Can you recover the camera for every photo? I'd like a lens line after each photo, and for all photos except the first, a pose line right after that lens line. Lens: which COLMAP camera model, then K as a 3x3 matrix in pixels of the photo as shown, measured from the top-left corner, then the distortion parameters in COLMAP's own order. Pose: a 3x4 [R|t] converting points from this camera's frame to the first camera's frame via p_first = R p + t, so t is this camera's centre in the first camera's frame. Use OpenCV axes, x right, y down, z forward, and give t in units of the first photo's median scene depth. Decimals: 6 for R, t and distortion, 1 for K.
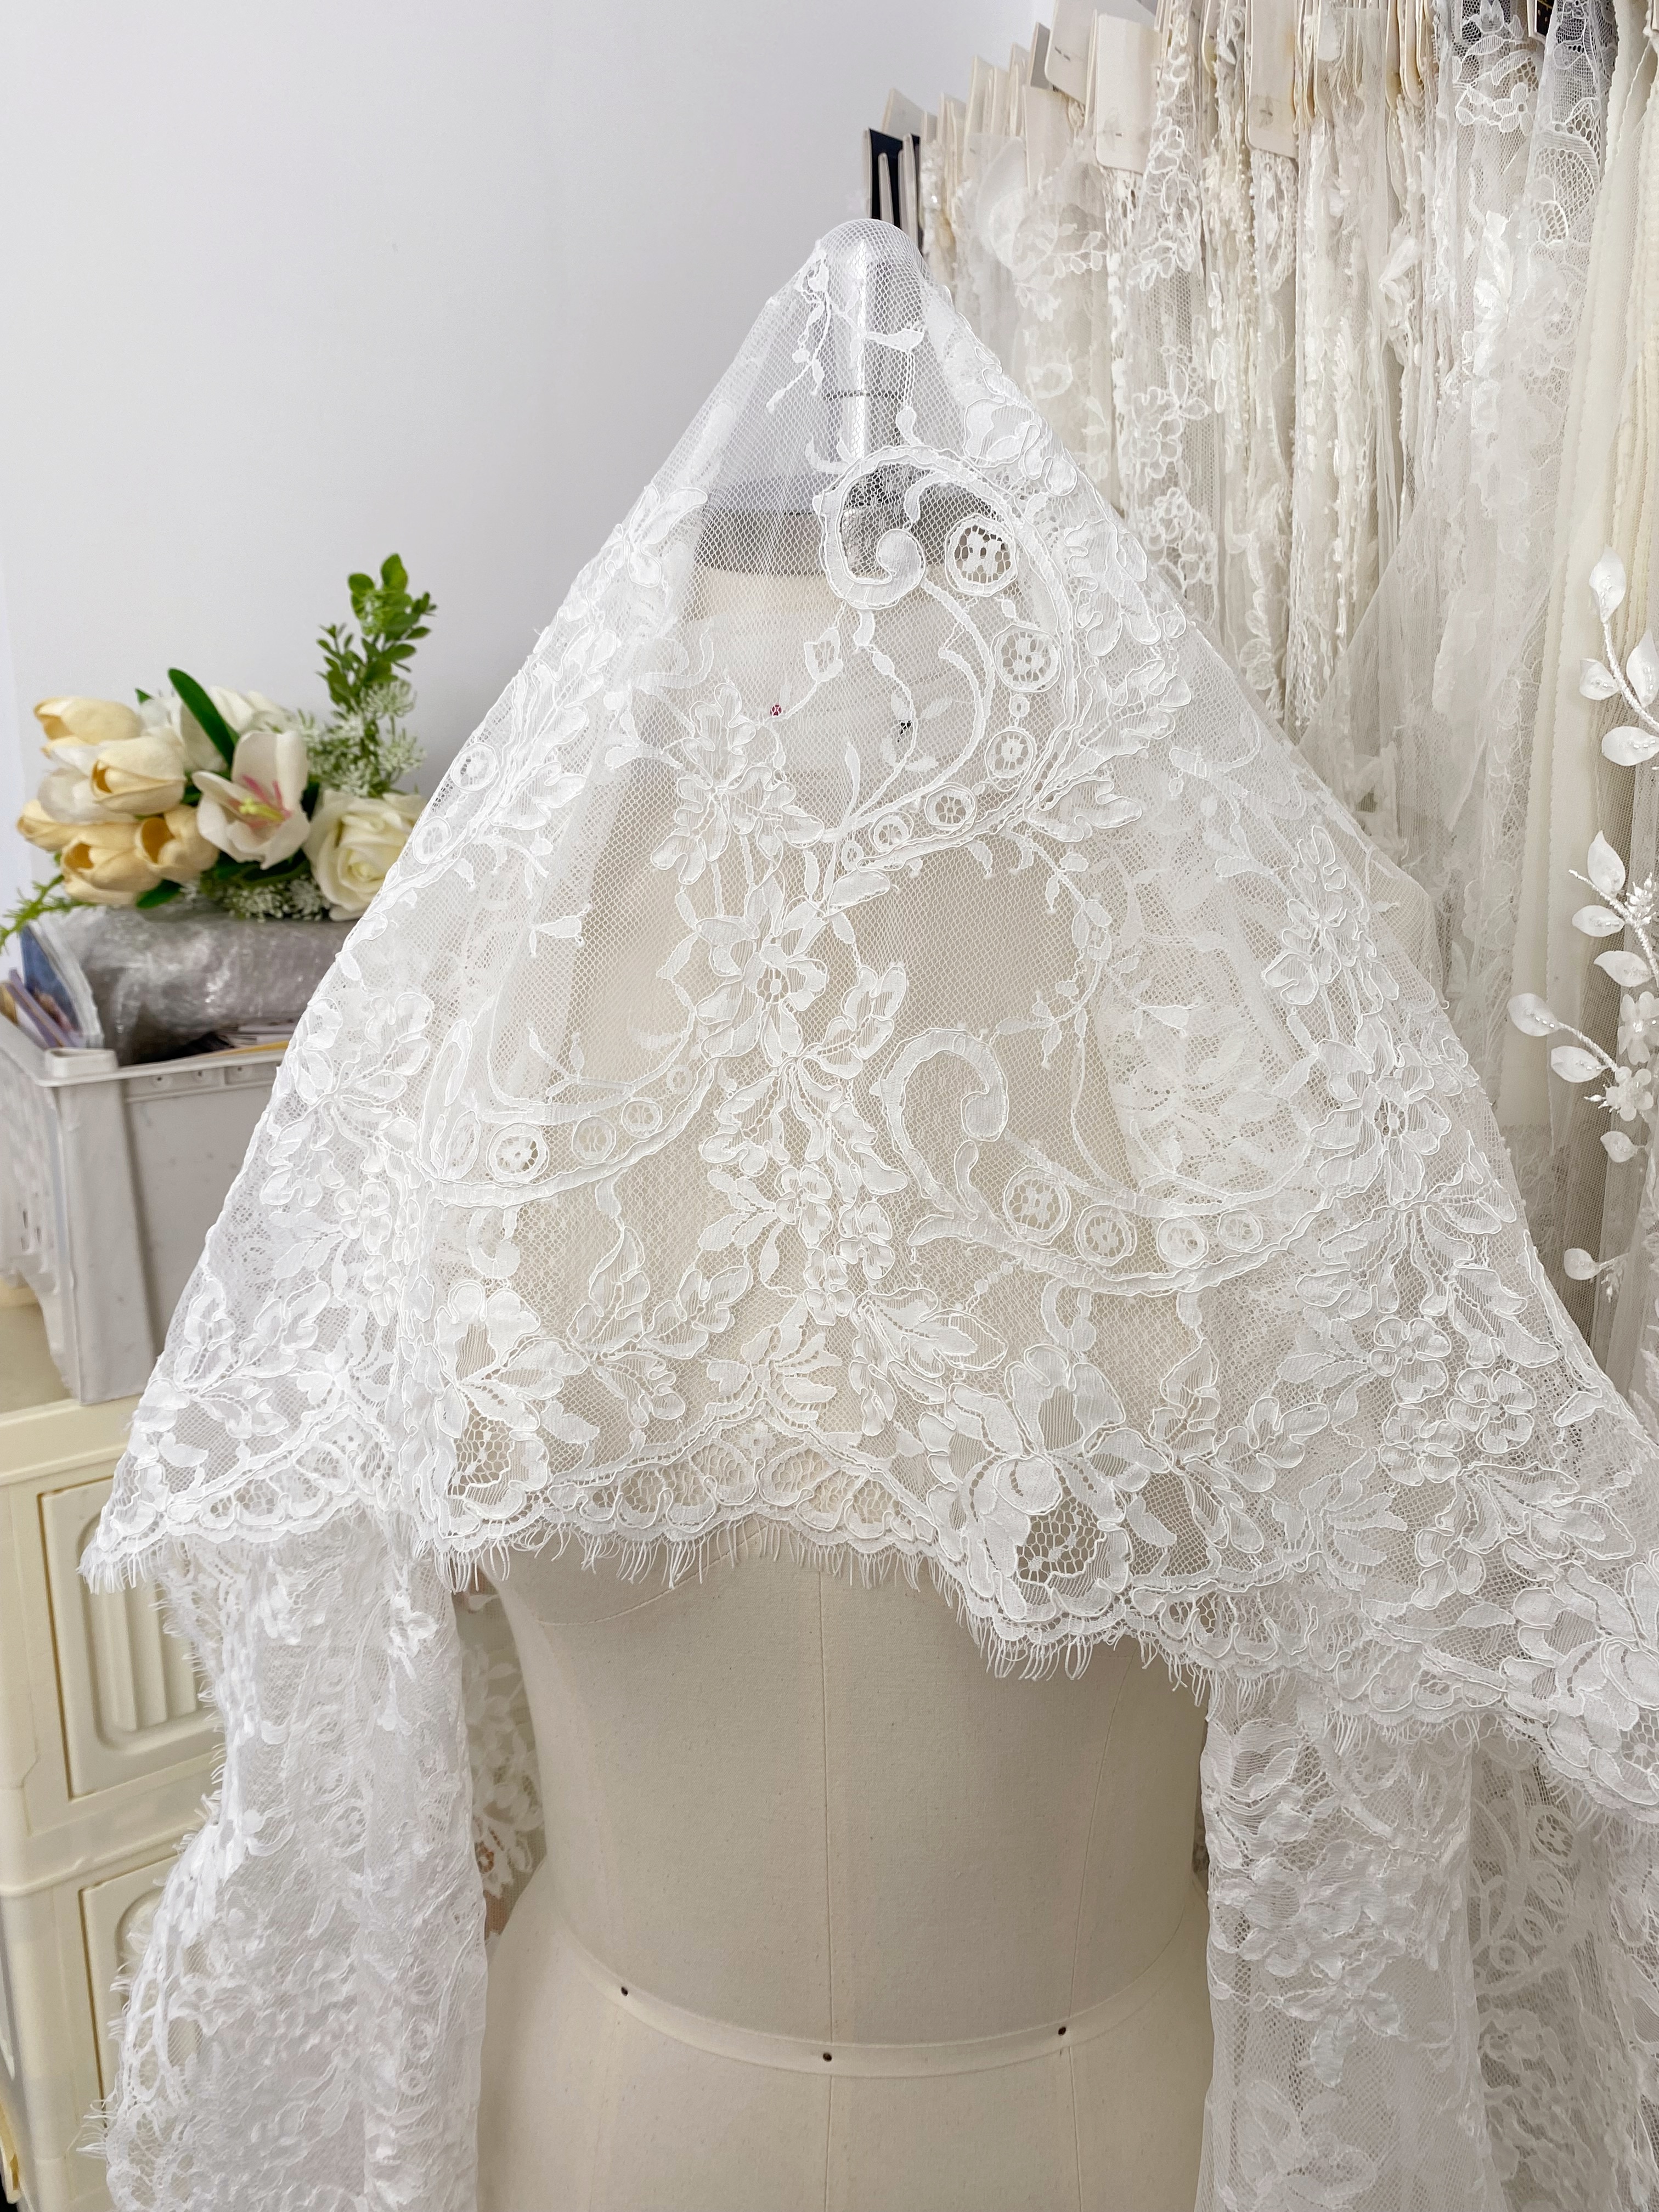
lens RADIAL K [[1647.4, 0, 829.5], [0, 1647.4, 1106.0], [0, 0, 1]] dist [-0.030603, 0.048036]
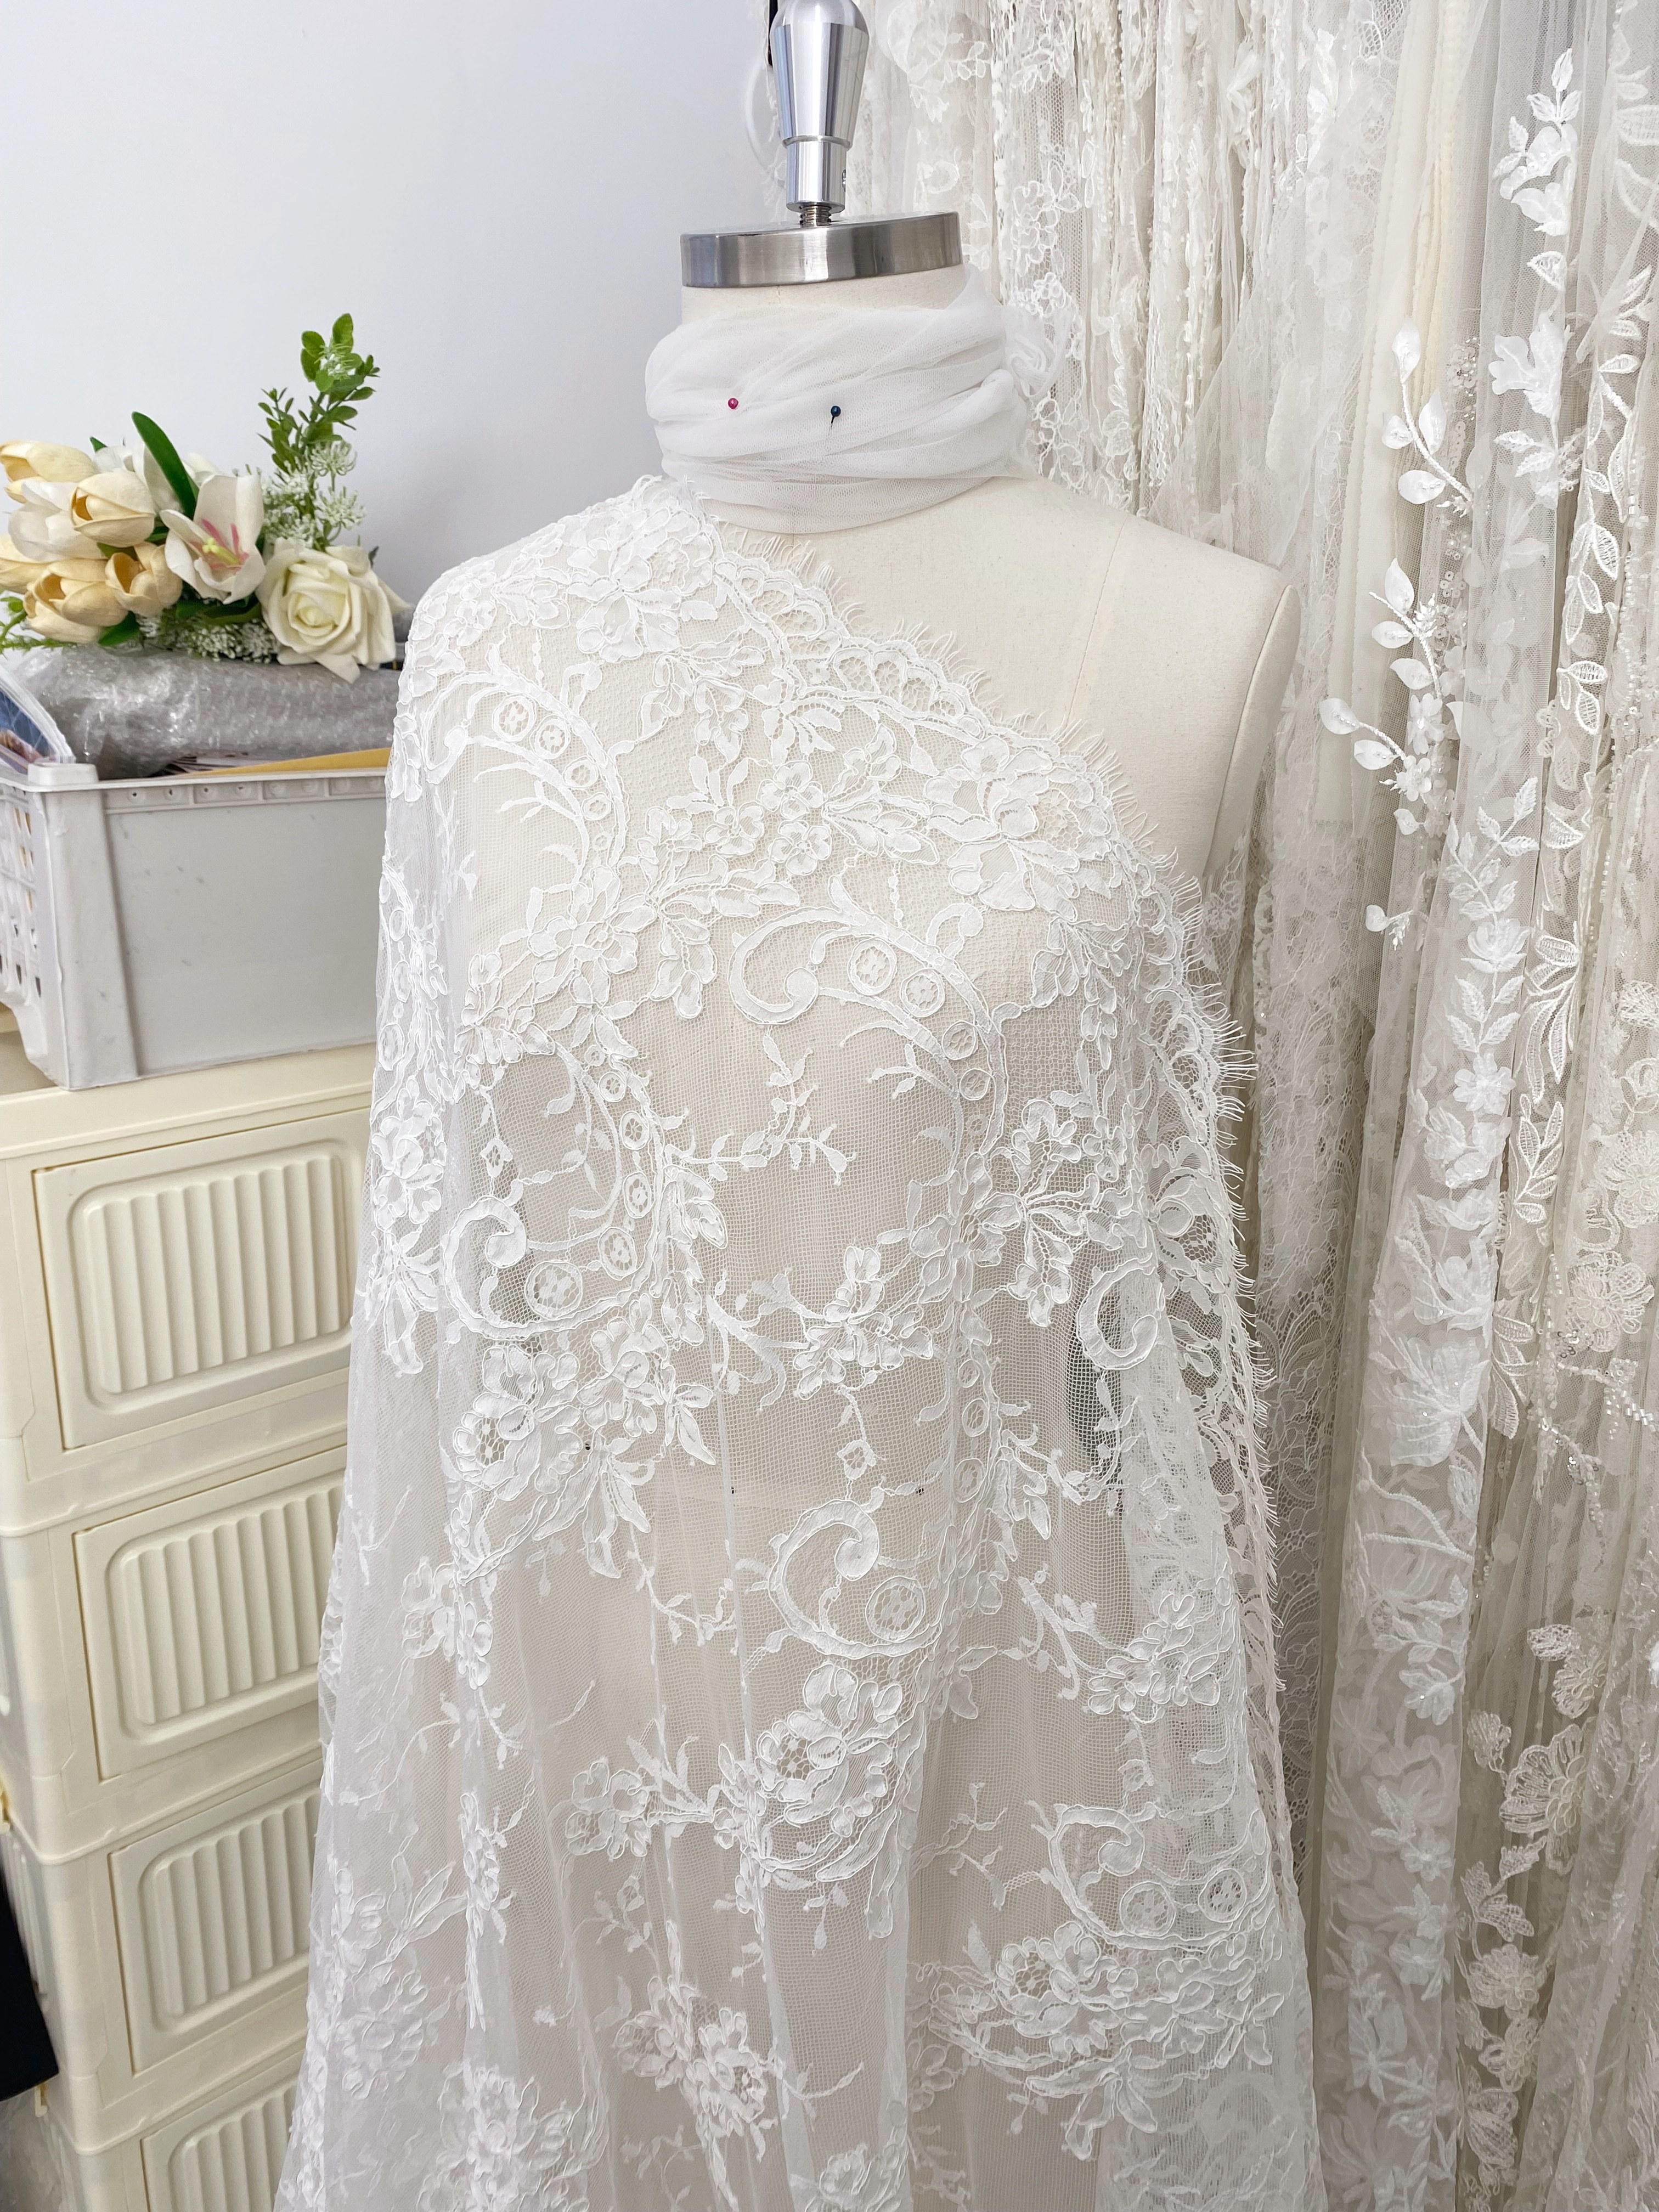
lens RADIAL K [[1647.4, 0, 829.5], [0, 1647.4, 1106.0], [0, 0, 1]] dist [-0.030603, 0.048036]
pose [[0.994936, -0.006003, 0.100331, -0.061262], [-0.000459, 0.997933, 0.064265, 0.129752], [-0.100510, -0.063986, 0.992876, -0.160857]]
